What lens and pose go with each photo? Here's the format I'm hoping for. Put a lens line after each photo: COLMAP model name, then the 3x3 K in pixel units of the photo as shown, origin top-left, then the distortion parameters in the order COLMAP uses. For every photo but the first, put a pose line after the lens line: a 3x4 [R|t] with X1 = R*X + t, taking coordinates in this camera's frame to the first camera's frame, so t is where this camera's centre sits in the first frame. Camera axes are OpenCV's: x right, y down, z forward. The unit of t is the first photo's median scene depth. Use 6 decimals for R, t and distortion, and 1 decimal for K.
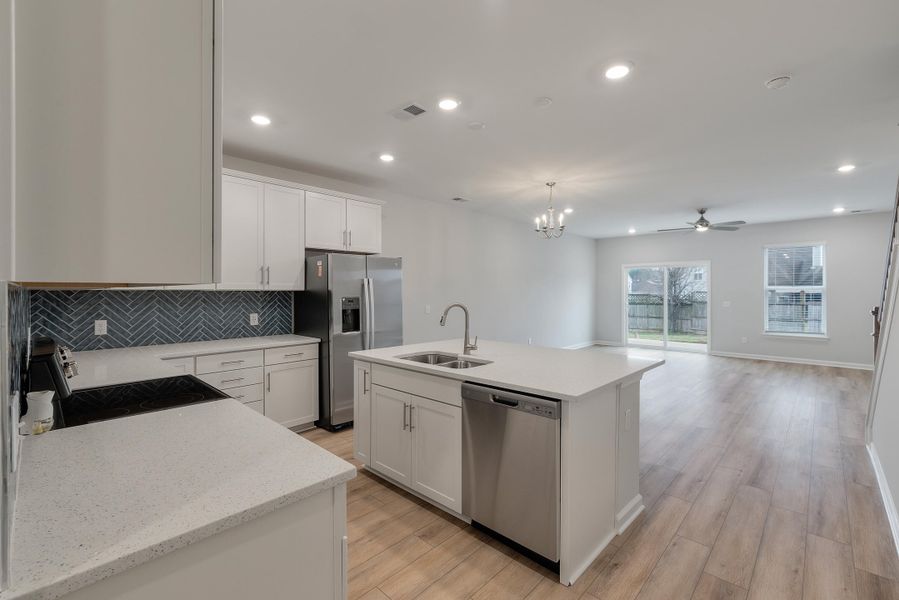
lens RADIAL K [[394.2, 0, 458.1], [0, 394.2, 291.2], [0, 0, 1]] dist [0.001050, 0.003042]
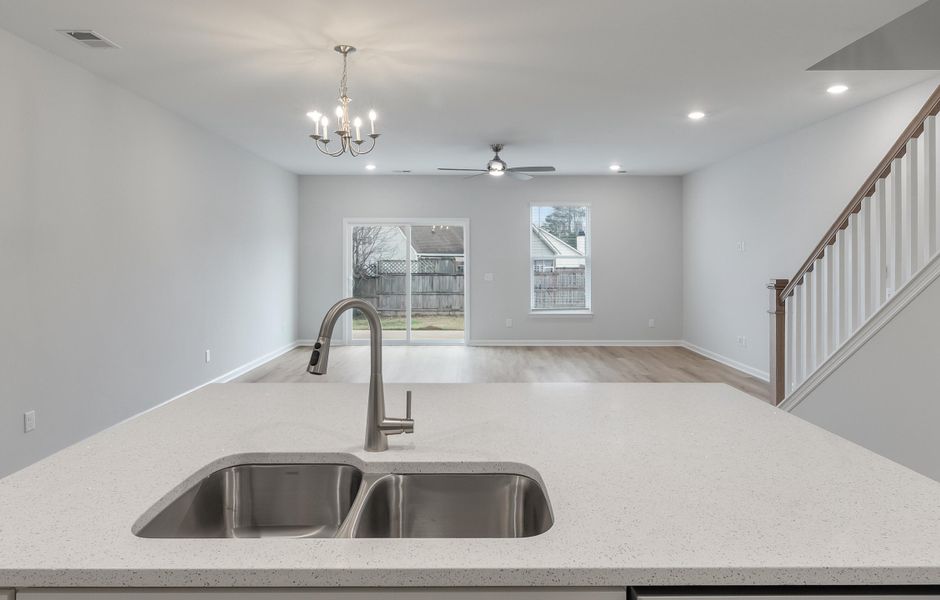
lens RADIAL K [[573.7, 0, 487.3], [0, 573.7, 257.3], [0, 0, 1]] dist [0.009909, 0.001063]
pose [[0.716402, 0.004309, 0.697674, -0.185770], [-0.001974, 0.999989, -0.004150, -0.001254], [-0.697685, 0.001596, 0.716403, 0.424235]]
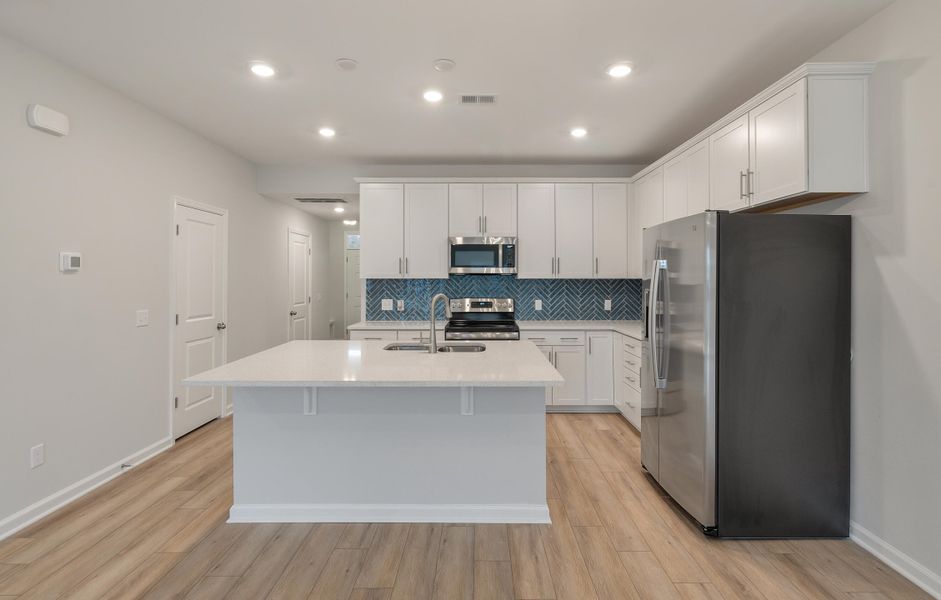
lens RADIAL K [[455.6, 0, 476.7], [0, 455.6, 276.0], [0, 0, 1]] dist [-0.003565, 0.001008]
pose [[-0.738482, -0.003595, -0.674264, 0.461665], [0.000762, 0.999981, -0.006167, -0.002937], [0.674273, -0.005068, -0.738465, 1.319742]]
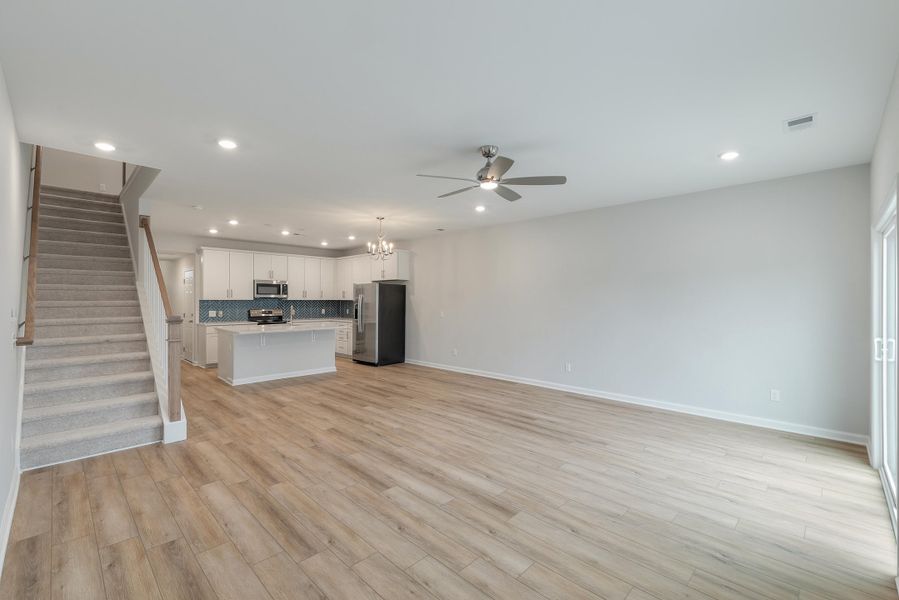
lens RADIAL K [[394.2, 0, 455.6], [0, 394.2, 291.1], [0, 0, 1]] dist [0.001050, 0.003042]
pose [[-0.027029, -0.020590, -0.999423, 1.833005], [-0.001085, 0.999788, -0.020568, -0.008216], [0.999634, 0.000529, -0.027045, 1.540520]]
